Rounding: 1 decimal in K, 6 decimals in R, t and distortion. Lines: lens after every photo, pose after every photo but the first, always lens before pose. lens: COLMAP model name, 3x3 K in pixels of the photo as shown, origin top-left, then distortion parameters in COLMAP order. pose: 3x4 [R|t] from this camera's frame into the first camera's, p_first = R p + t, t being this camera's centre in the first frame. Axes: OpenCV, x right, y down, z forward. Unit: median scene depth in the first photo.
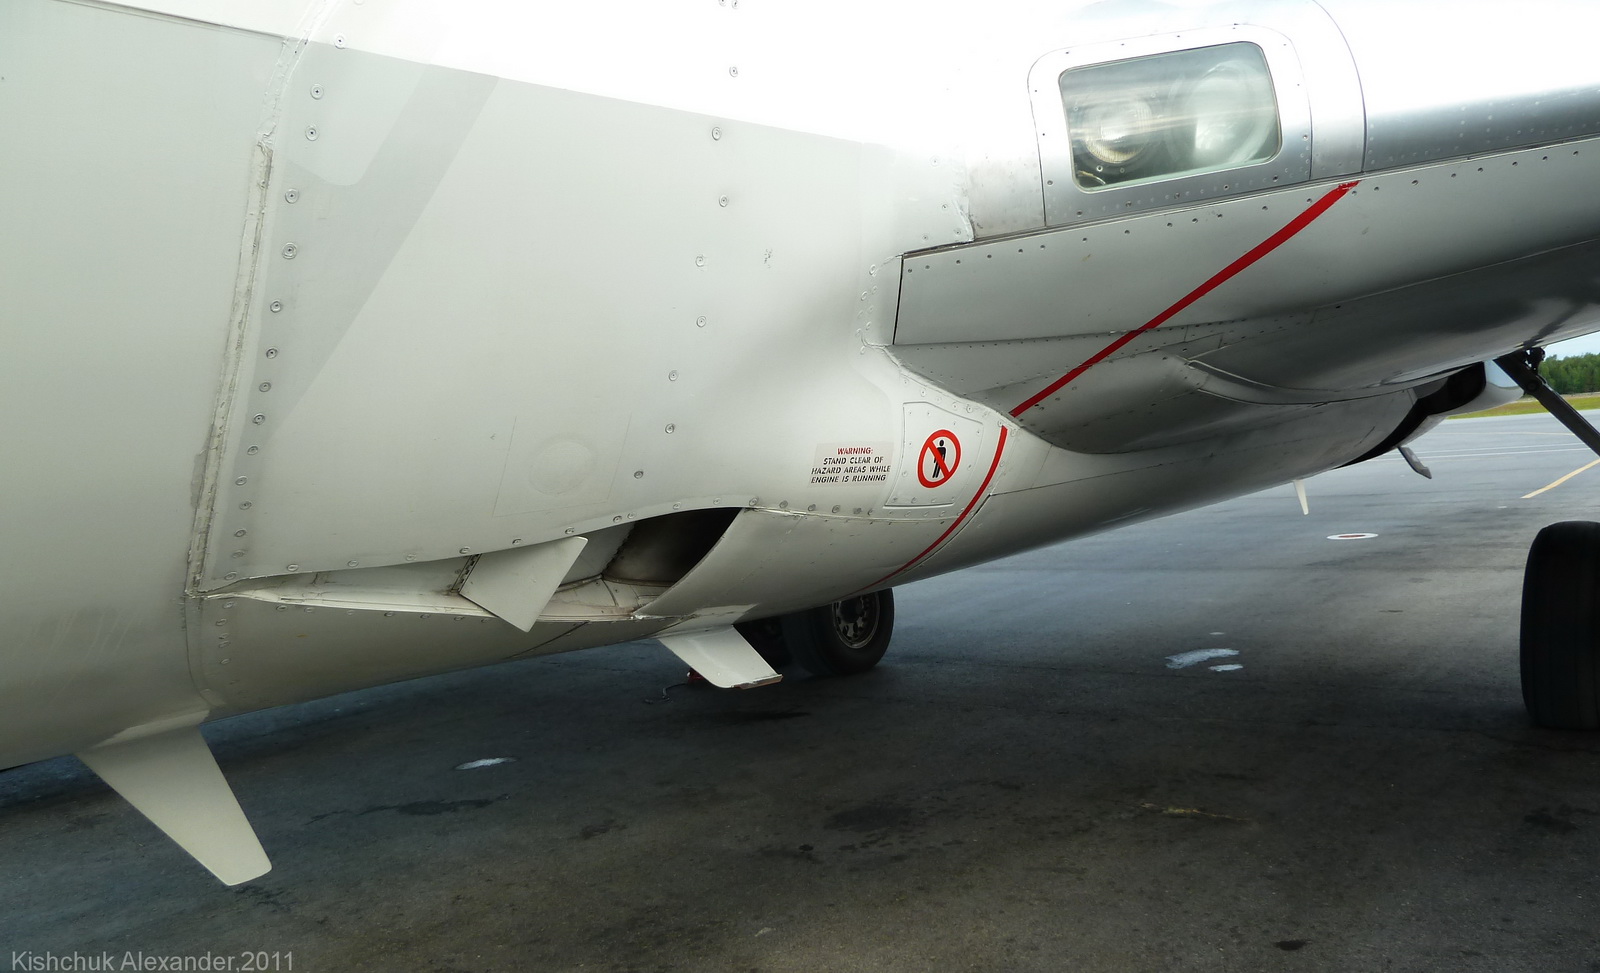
lens RADIAL K [[1128.7, 0, 800.0], [0, 1128.7, 486.5], [0, 0, 1]] dist [-0.000386, 0.000982]
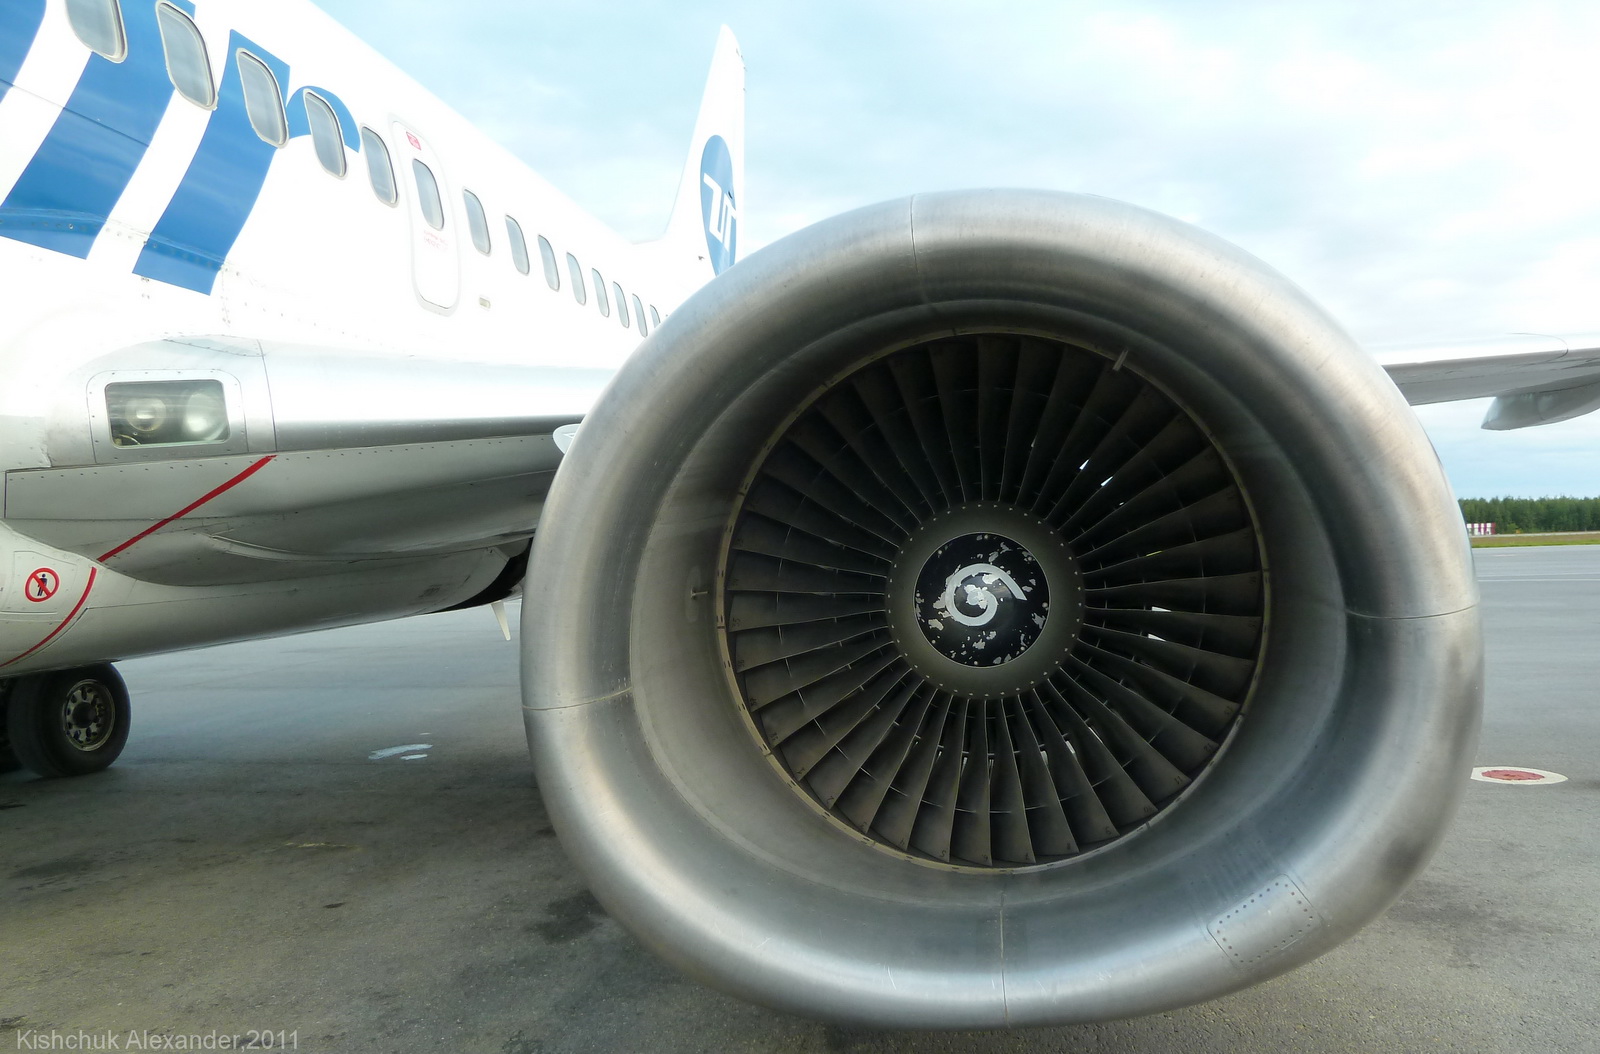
lens RADIAL K [[1218.5, 0, 798.9], [0, 1218.5, 563.3], [0, 0, 1]] dist [-0.002441, 0.002023]
pose [[0.879581, 0.051020, 0.473005, 0.267731], [-0.028782, 0.998118, -0.054140, 0.009732], [-0.474878, 0.034006, 0.879395, -1.194172]]
